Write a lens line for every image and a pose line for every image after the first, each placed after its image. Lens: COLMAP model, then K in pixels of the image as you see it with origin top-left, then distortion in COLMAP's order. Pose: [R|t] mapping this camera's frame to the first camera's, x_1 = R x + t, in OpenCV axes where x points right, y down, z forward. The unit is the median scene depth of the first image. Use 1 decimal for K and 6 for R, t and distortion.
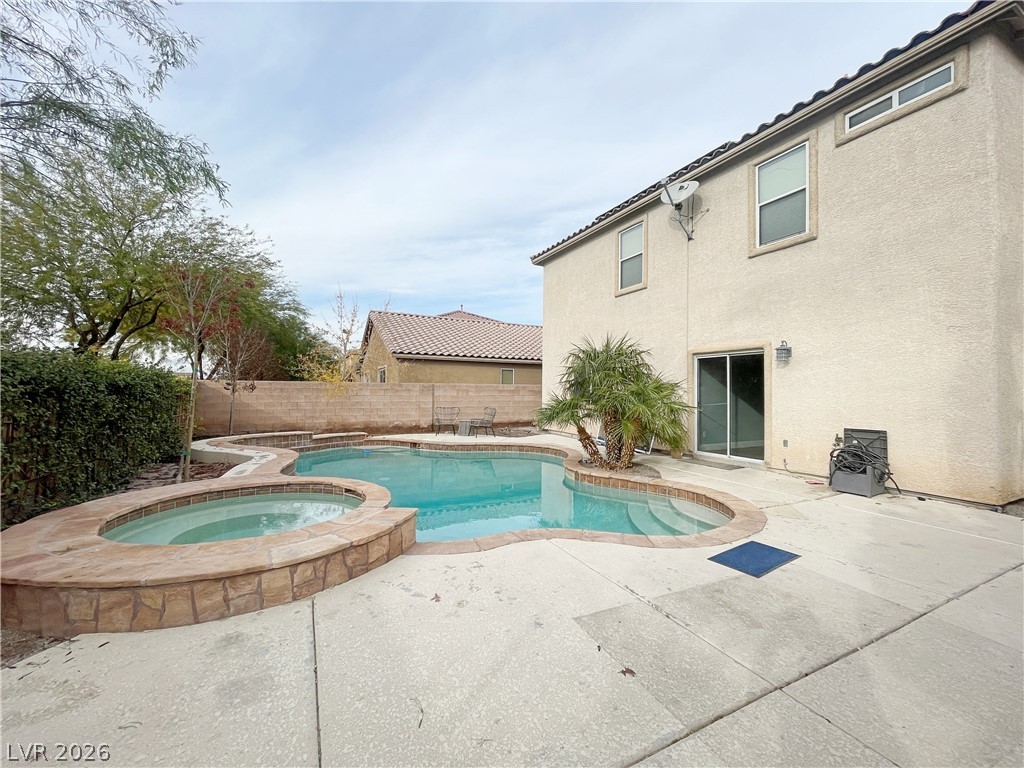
lens RADIAL K [[415.0, 0, 514.6], [0, 415.0, 380.9], [0, 0, 1]] dist [0.000420, 0.000068]
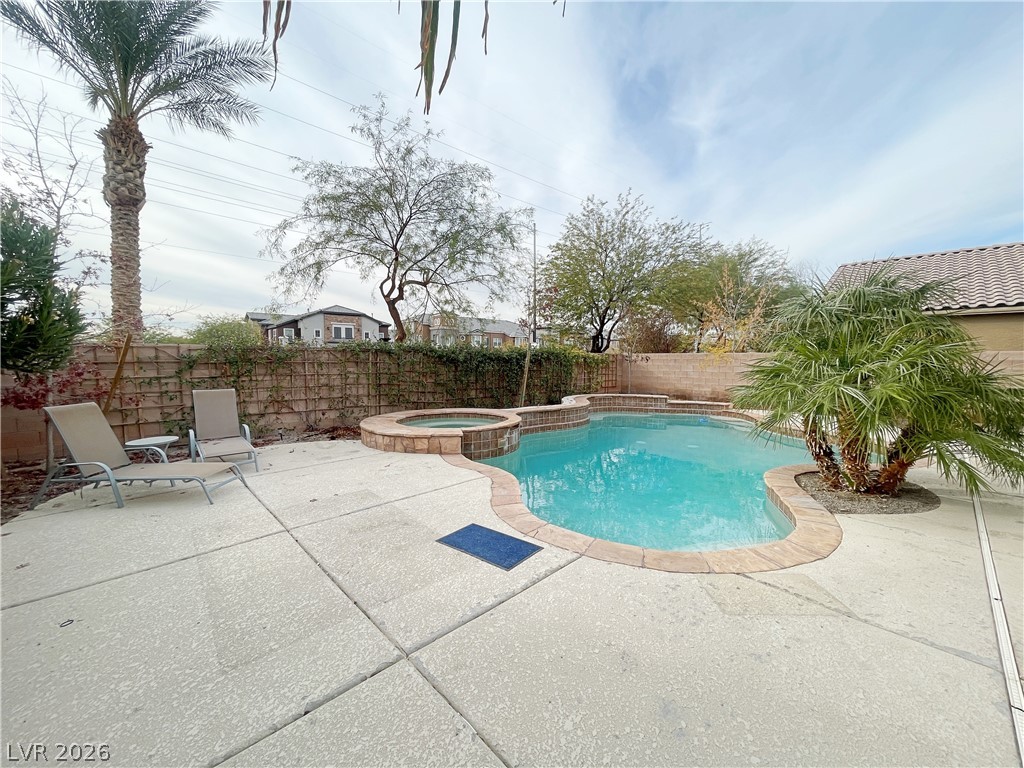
lens RADIAL K [[403.0, 0, 524.8], [0, 403.0, 384.5], [0, 0, 1]] dist [-0.012943, -0.000163]
pose [[0.324568, 0.058228, -0.944068, 1.367045], [0.015106, 0.997657, 0.066726, 0.019998], [0.945742, -0.035918, 0.322928, 0.778427]]
